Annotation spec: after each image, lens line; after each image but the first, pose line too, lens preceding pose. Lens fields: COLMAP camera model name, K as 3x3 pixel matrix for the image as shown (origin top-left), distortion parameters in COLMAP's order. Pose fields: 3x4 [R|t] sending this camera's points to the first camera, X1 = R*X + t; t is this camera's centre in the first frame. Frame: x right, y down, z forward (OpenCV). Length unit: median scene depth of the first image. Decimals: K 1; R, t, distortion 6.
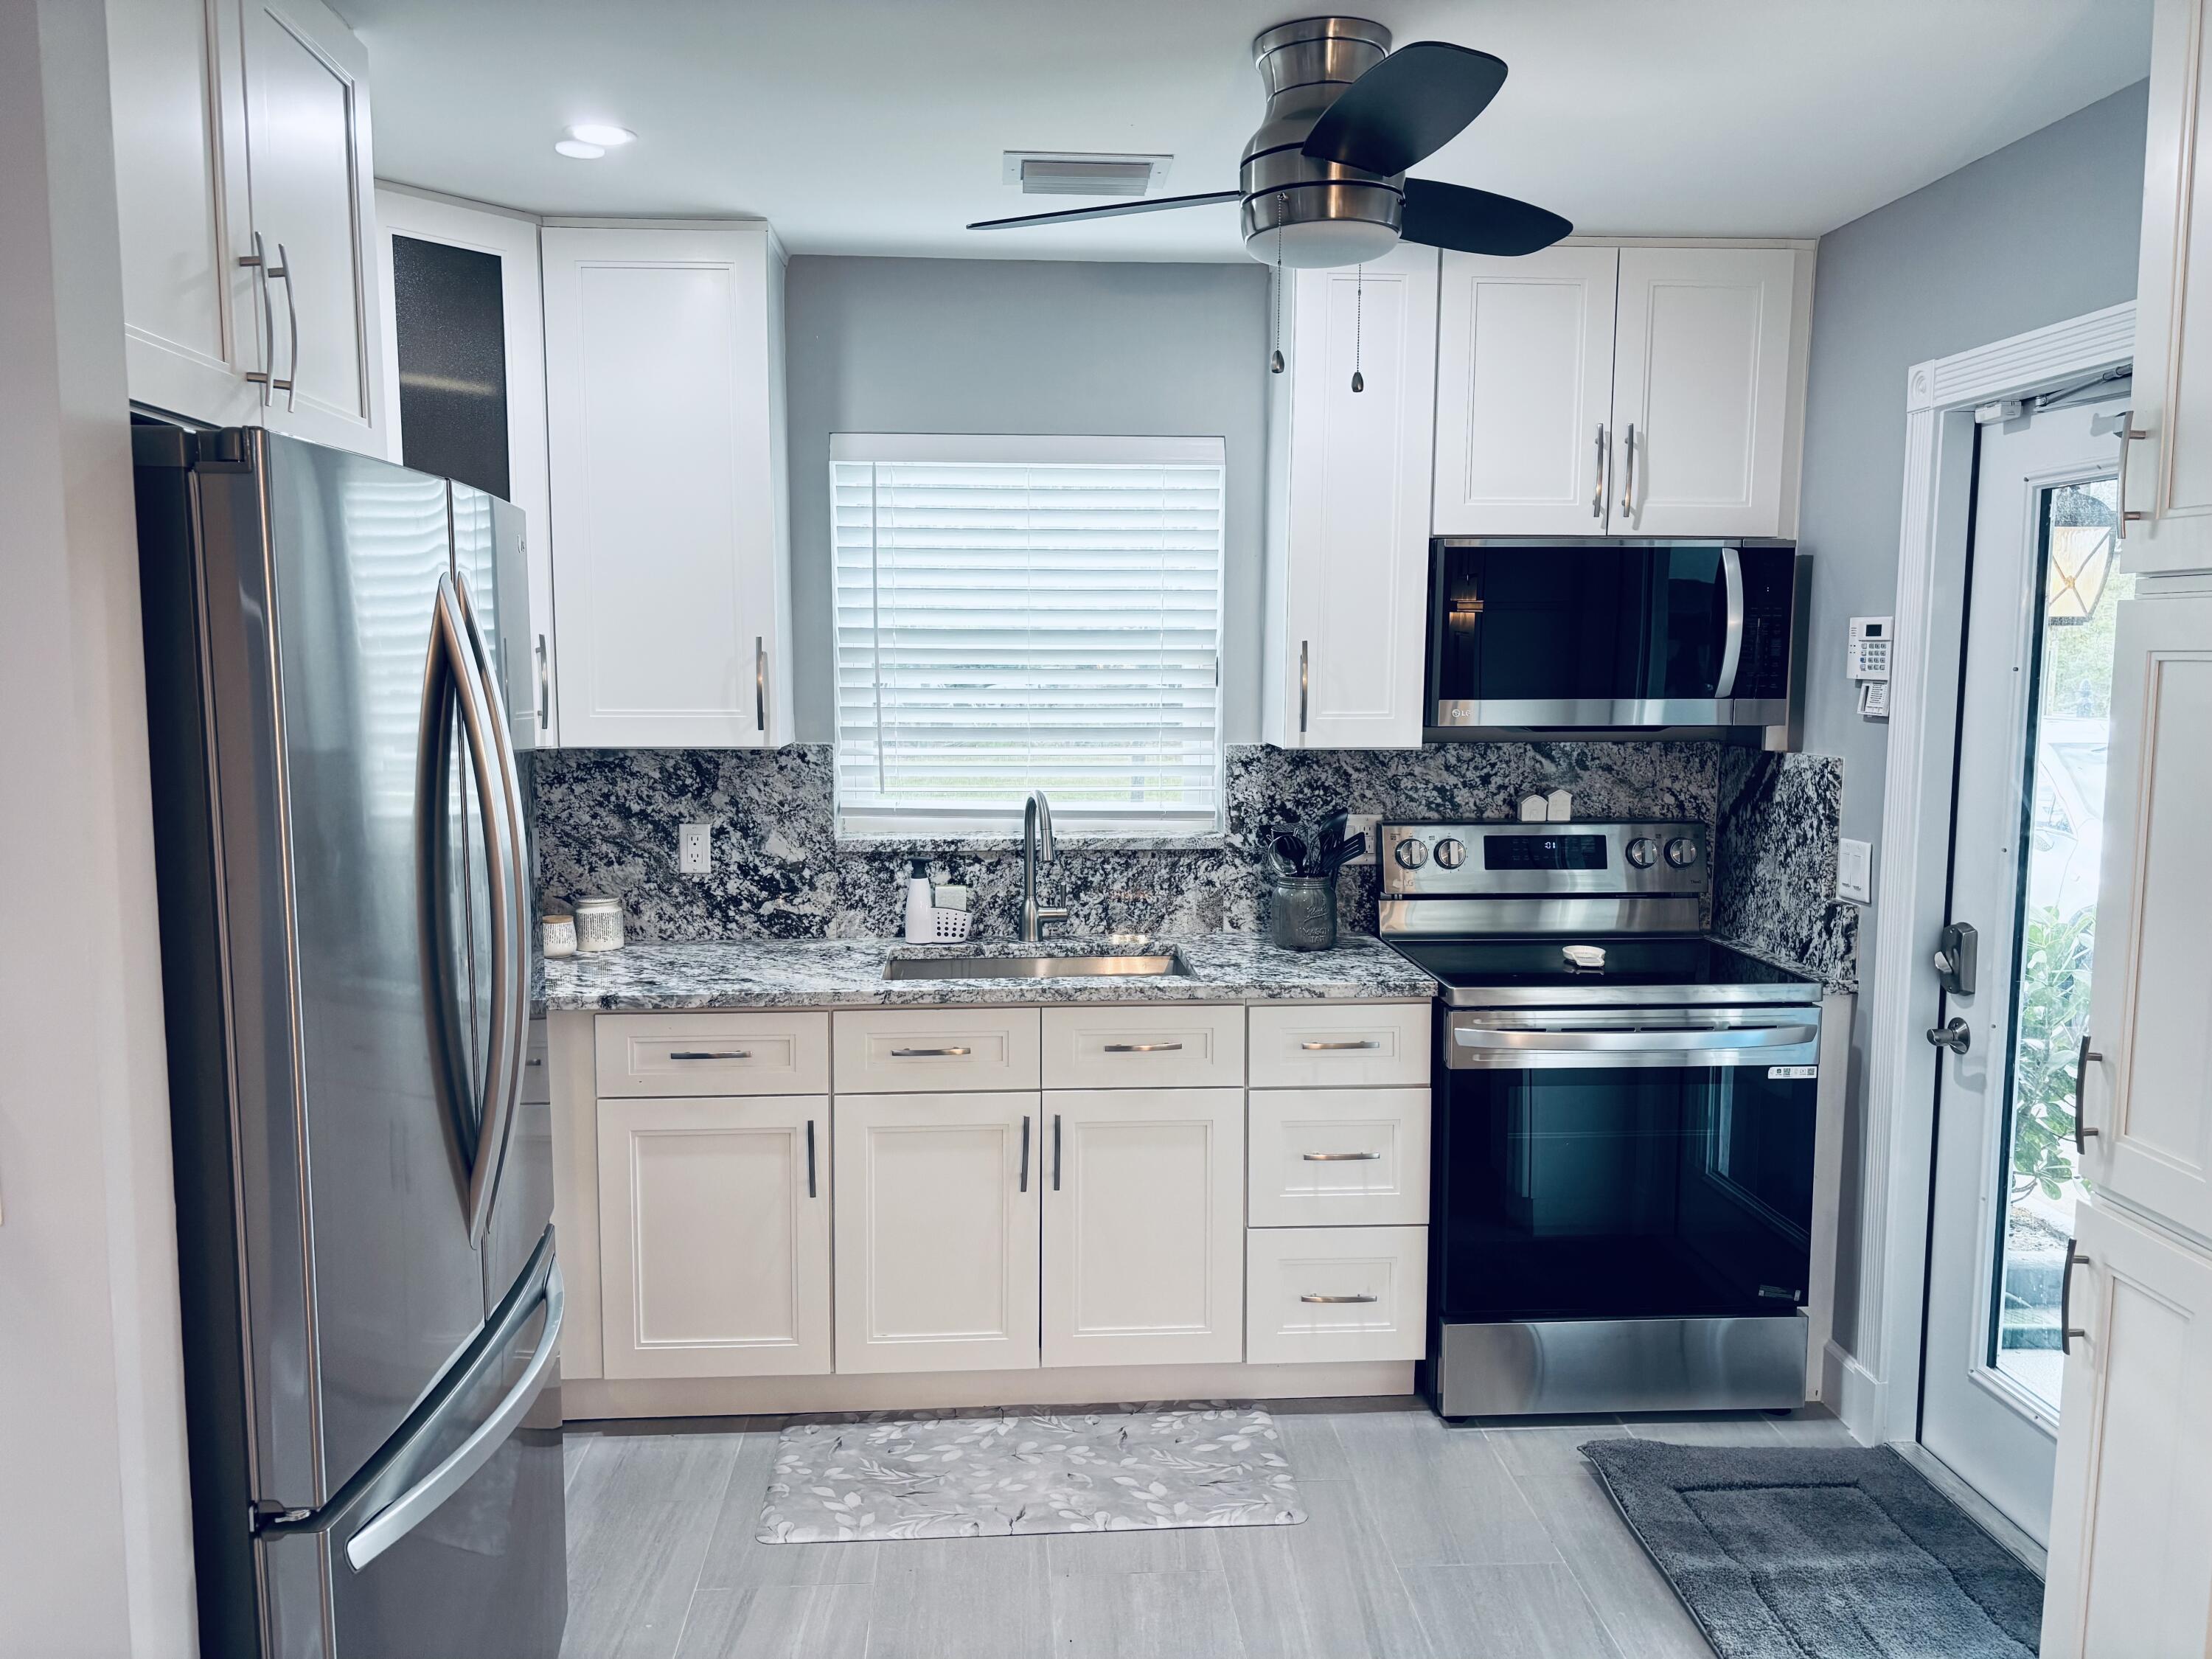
lens RADIAL K [[1653.1, 0, 1106.0], [0, 1653.1, 829.5], [0, 0, 1]] dist [0.078109, -0.005094]
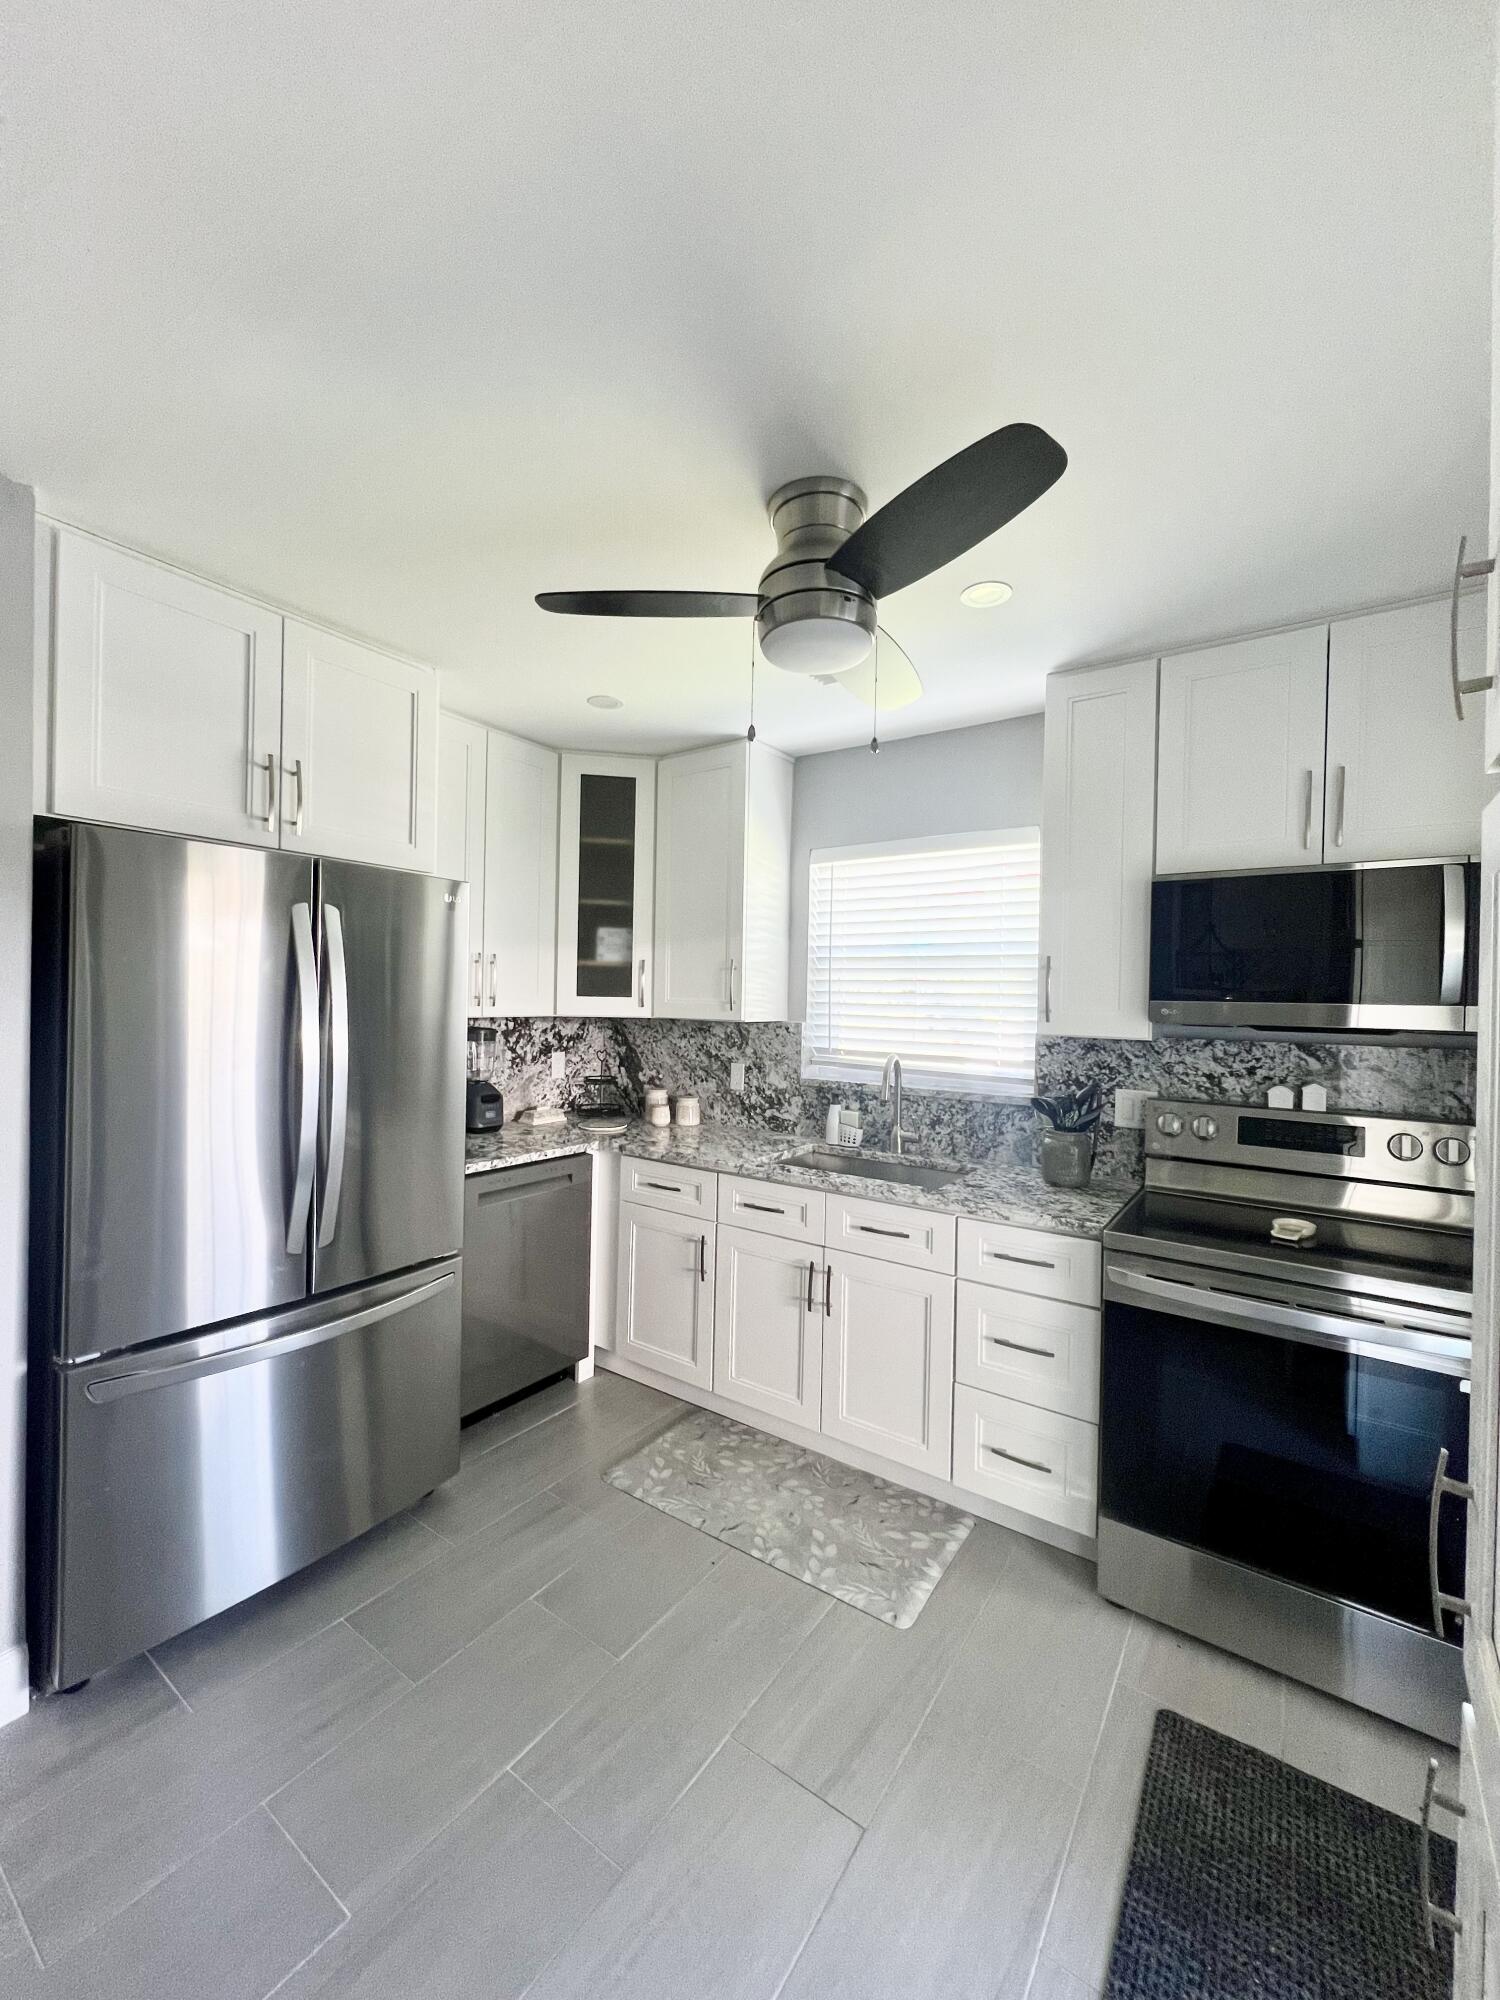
lens RADIAL K [[795.9, 0, 750.0], [0, 795.9, 1000.0], [0, 0, 1]] dist [0.011789, 0.000002]
pose [[0.781147, 0.016696, -0.624124, 0.313362], [-0.082963, 0.993554, -0.077257, -0.005884], [0.618811, 0.112128, 0.777496, 0.309314]]
